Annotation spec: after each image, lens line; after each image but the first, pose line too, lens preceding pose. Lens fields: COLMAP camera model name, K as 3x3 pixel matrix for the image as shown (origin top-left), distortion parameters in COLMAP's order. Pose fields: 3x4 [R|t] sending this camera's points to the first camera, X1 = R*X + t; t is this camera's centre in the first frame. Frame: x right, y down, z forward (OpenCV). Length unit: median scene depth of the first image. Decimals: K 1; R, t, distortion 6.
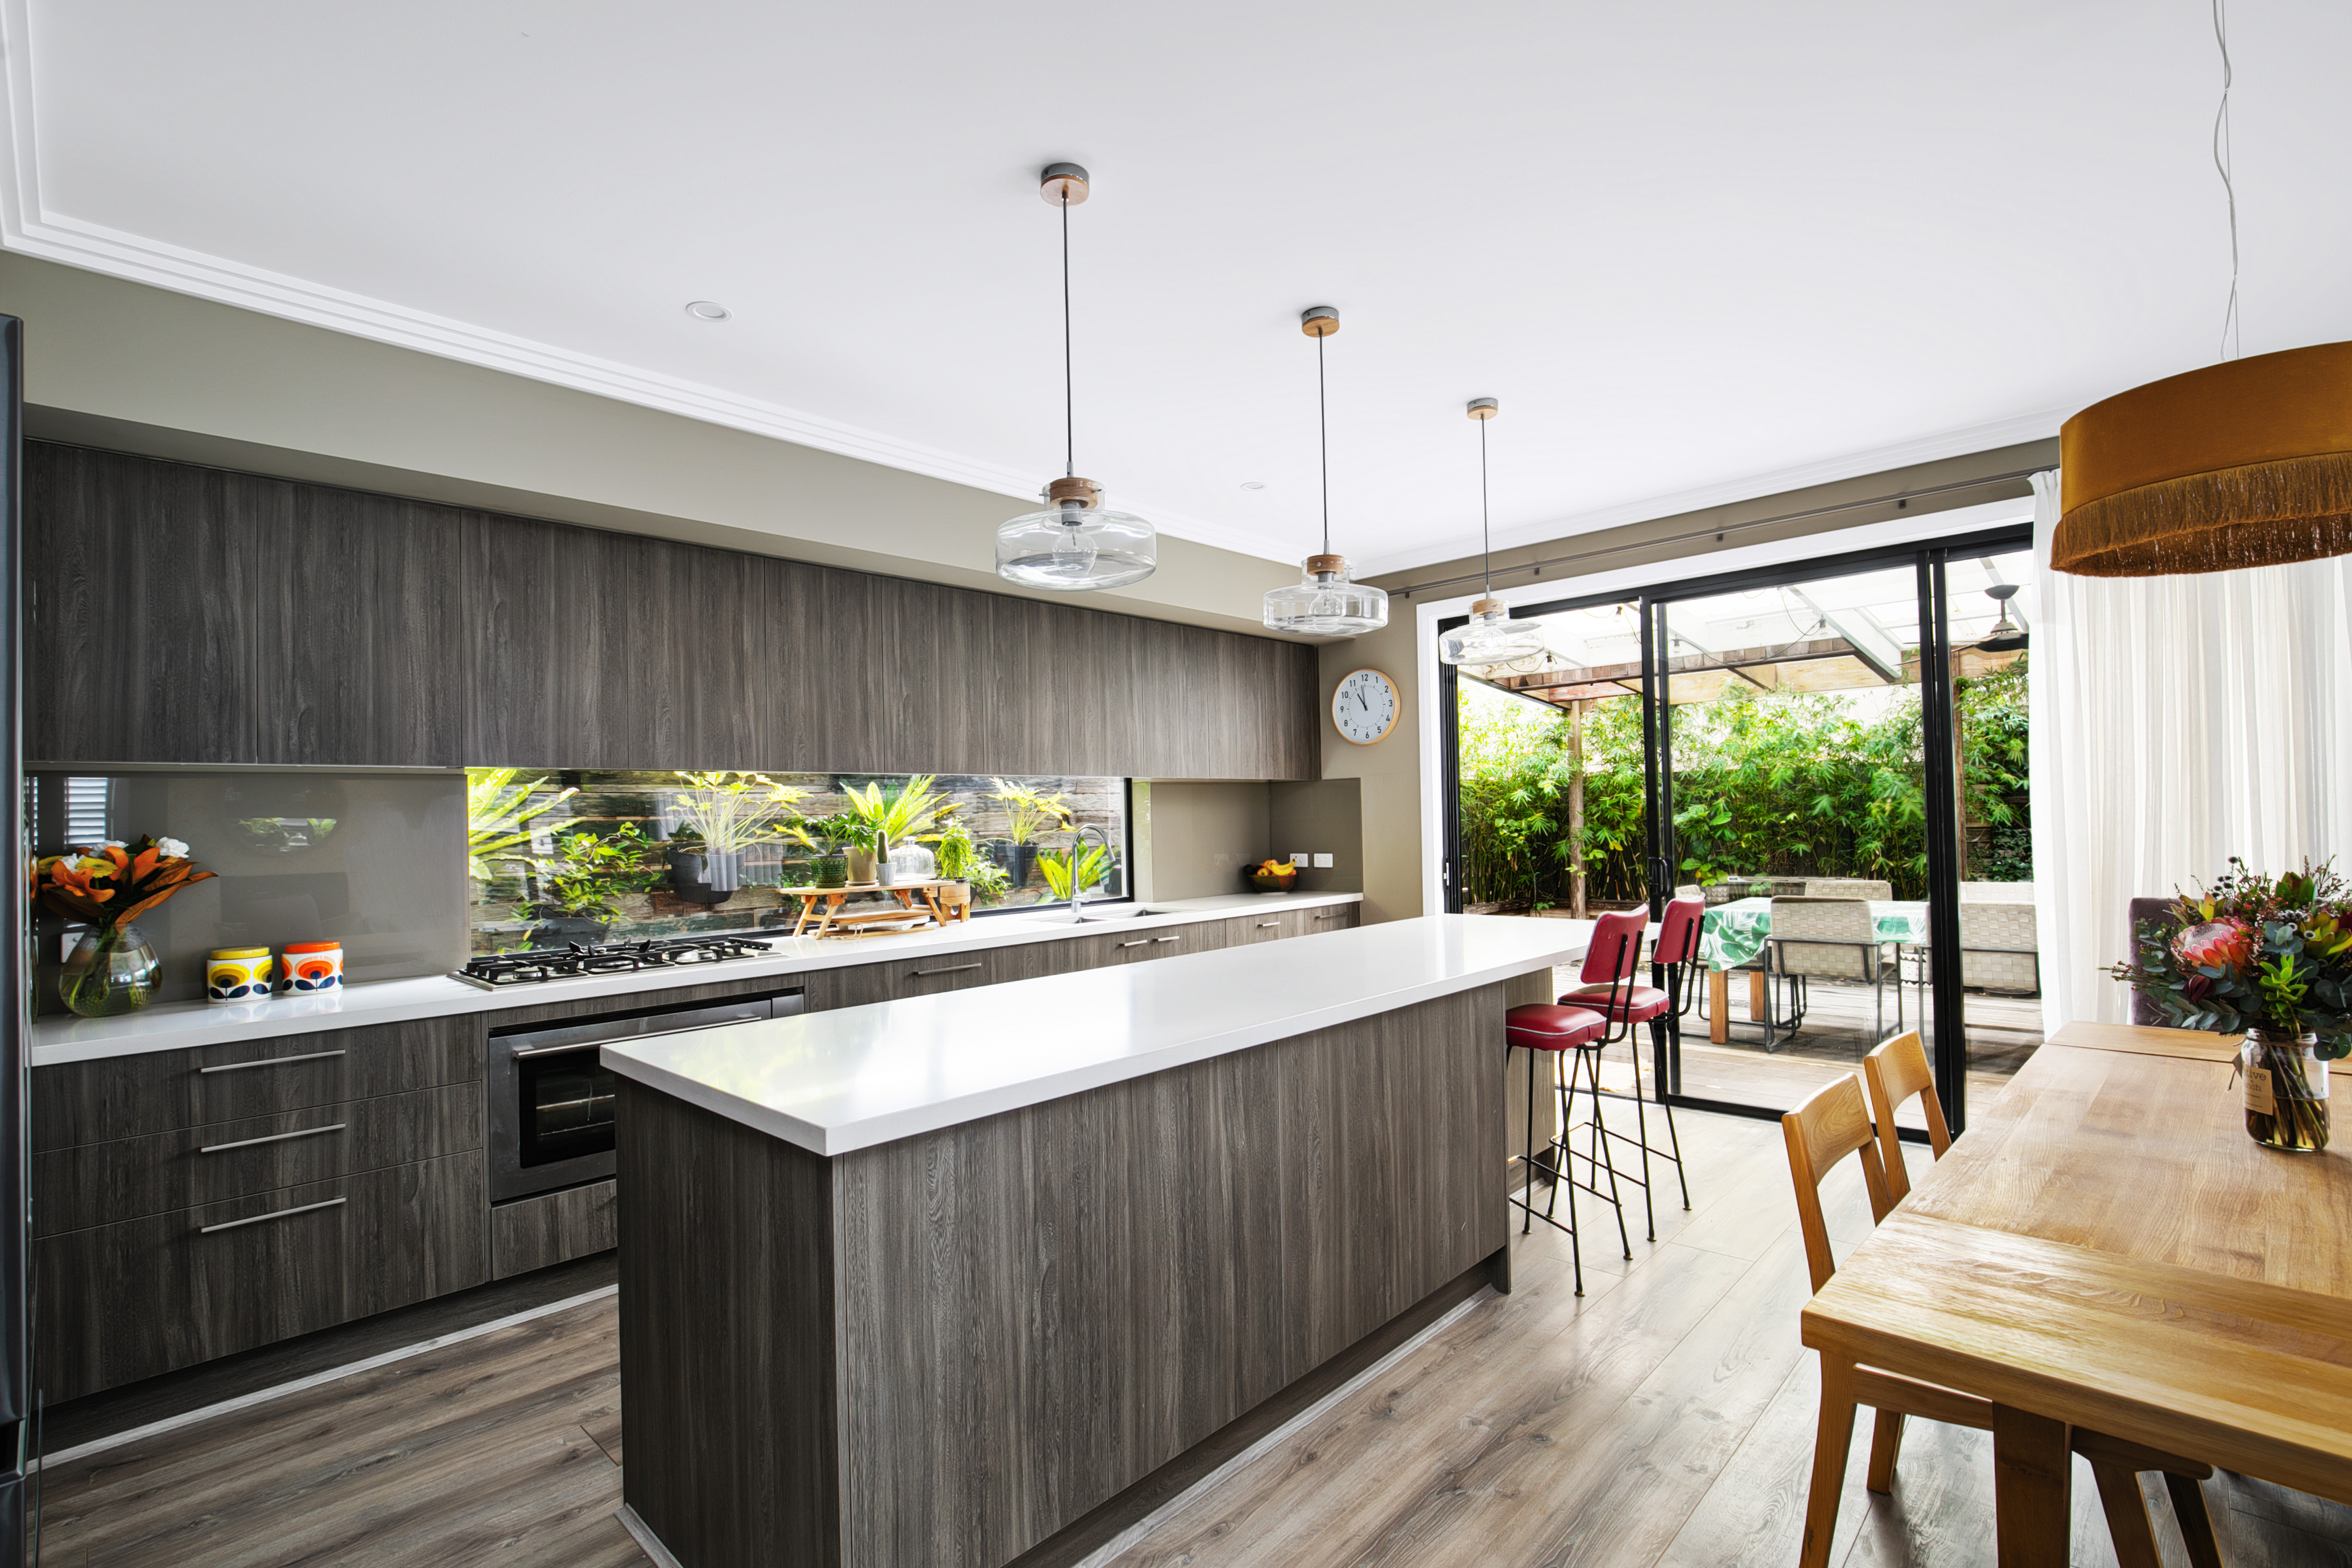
lens RADIAL K [[1071.8, 0, 1189.5], [0, 1071.8, 800.4], [0, 0, 1]] dist [-0.005969, -0.000025]
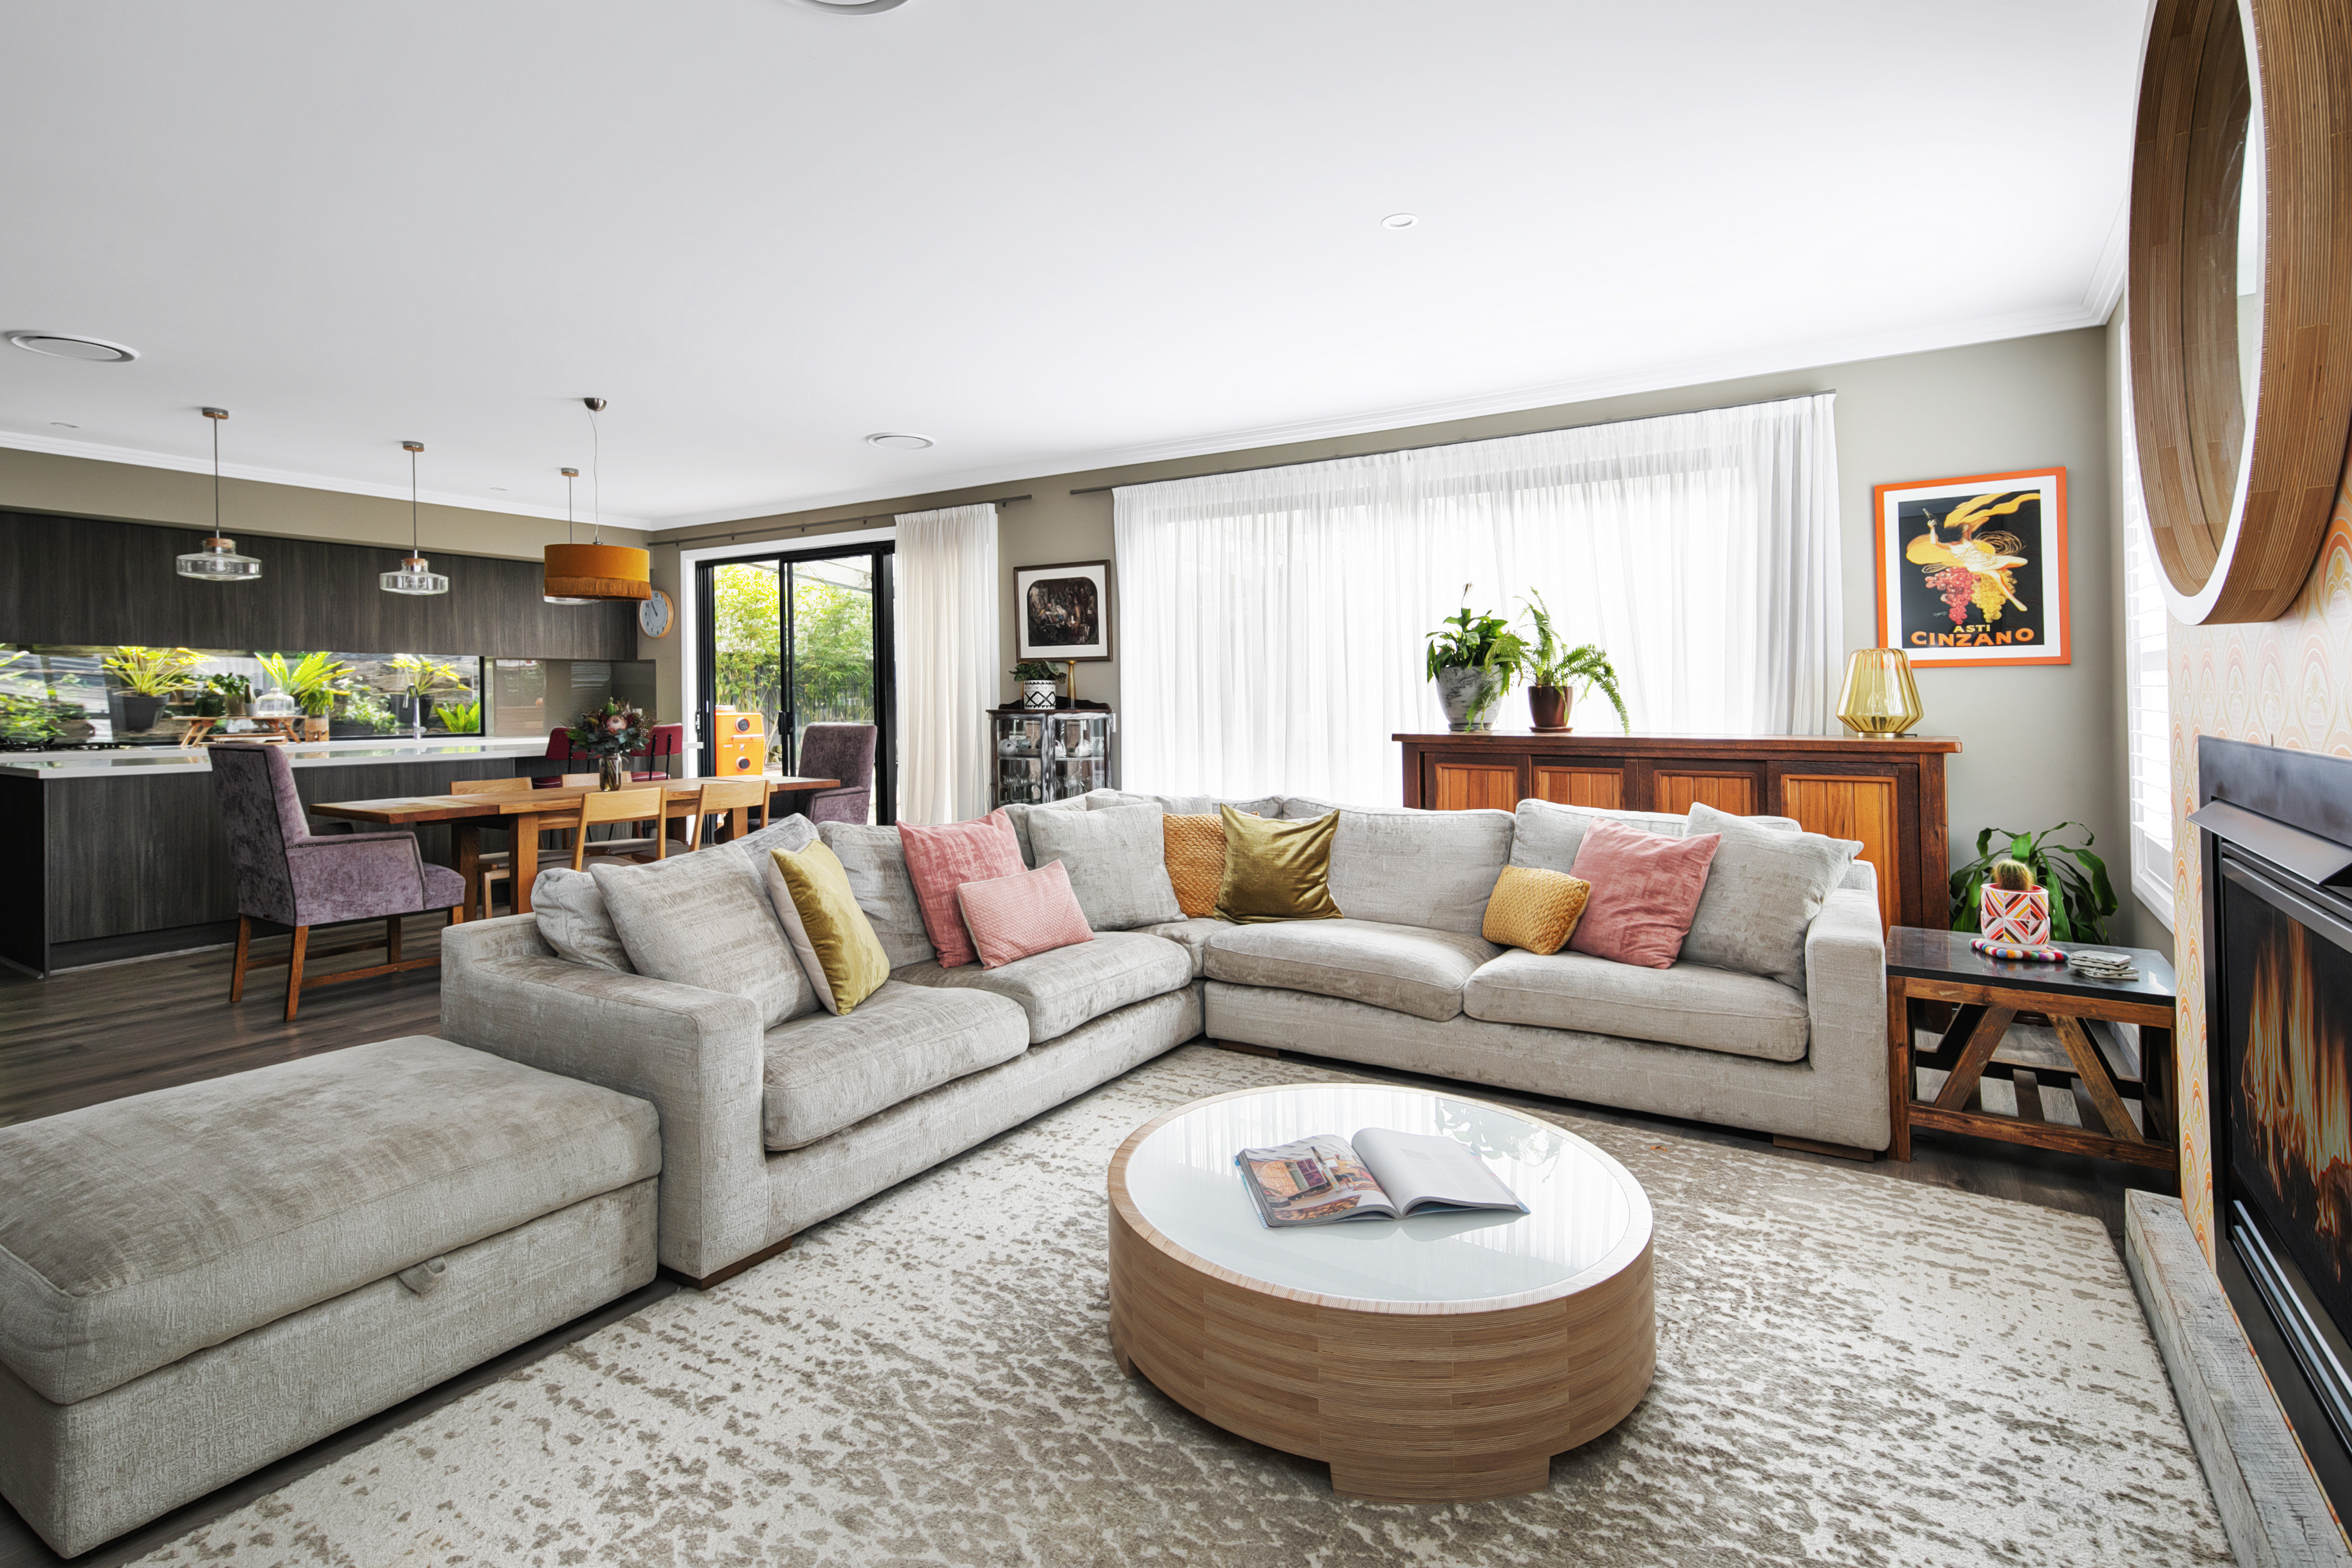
lens RADIAL K [[1138.1, 0, 1214.7], [0, 1138.1, 691.4], [0, 0, 1]] dist [0.004248, 0.000822]
pose [[0.978116, 0.020716, 0.207027, 0.808945], [-0.023318, 0.999677, 0.010136, -0.012449], [-0.206751, -0.014741, 0.978283, -1.036504]]
